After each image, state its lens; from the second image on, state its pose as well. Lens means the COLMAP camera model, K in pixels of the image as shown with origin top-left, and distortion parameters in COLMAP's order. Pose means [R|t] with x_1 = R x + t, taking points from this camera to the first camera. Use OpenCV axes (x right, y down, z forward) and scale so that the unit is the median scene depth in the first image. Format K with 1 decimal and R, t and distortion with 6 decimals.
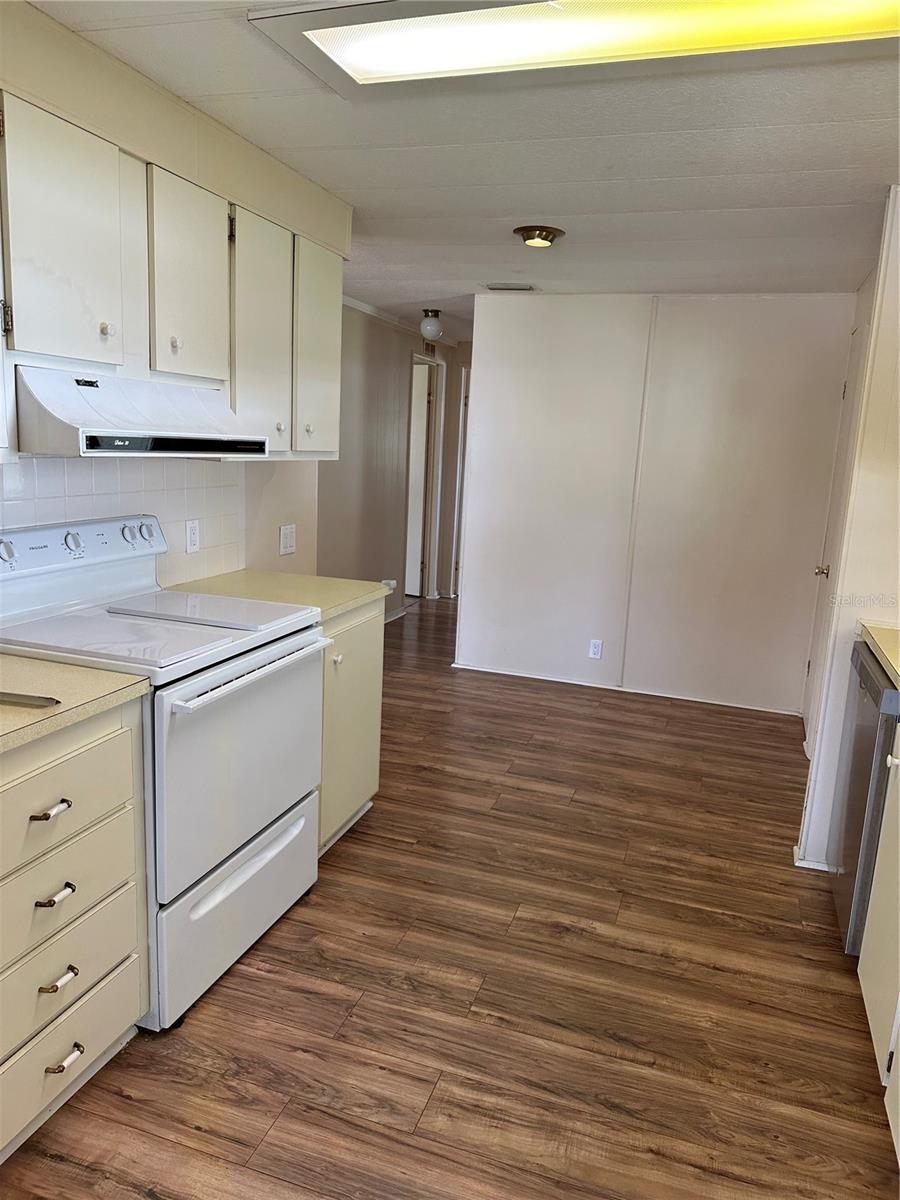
lens RADIAL K [[836.9, 0, 450.1], [0, 836.9, 599.6], [0, 0, 1]] dist [0.010703, -0.024896]
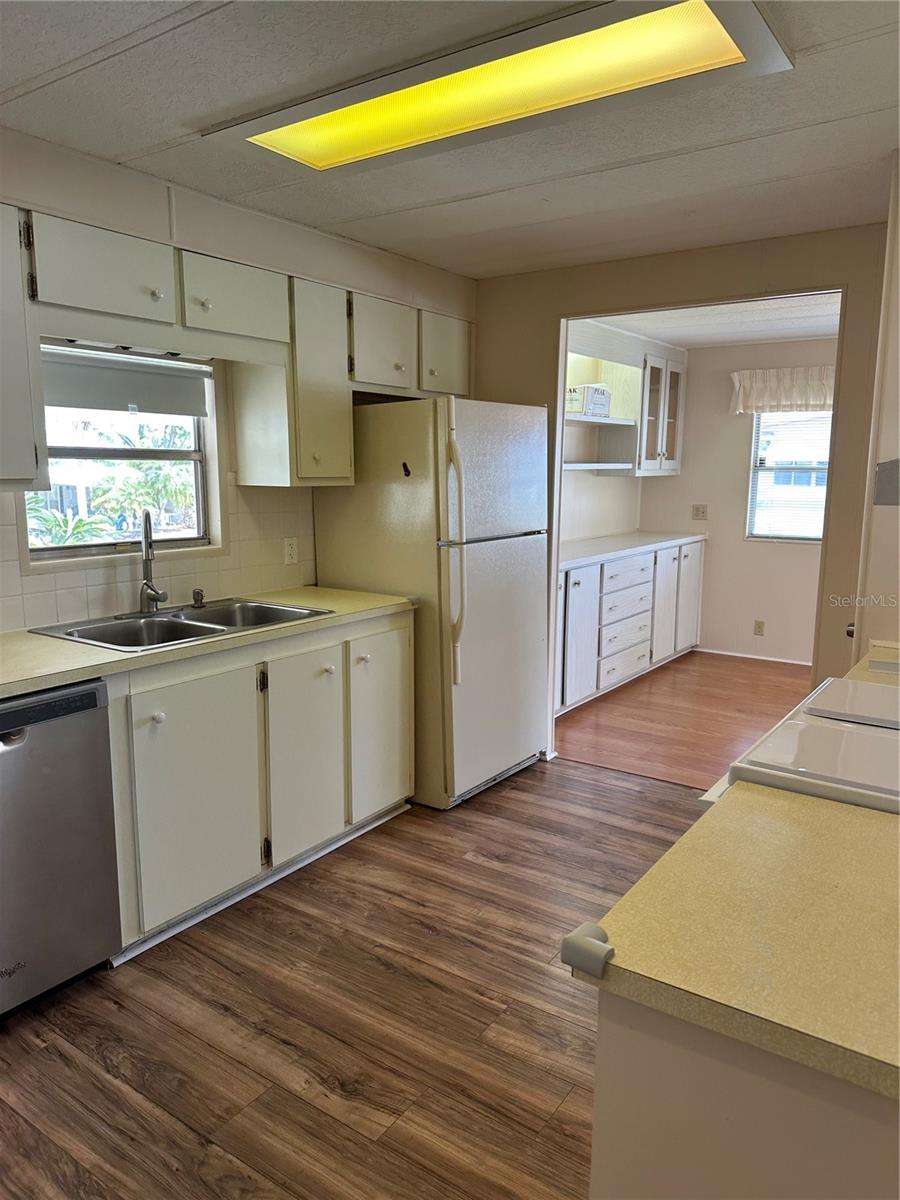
lens RADIAL K [[836.9, 0, 448.3], [0, 836.9, 602.2], [0, 0, 1]] dist [0.010703, -0.024896]
pose [[-0.957906, -0.096231, 0.270474, -0.130575], [0.004839, 0.936600, 0.350367, -0.321385], [-0.287042, 0.336927, -0.896709, 1.697396]]
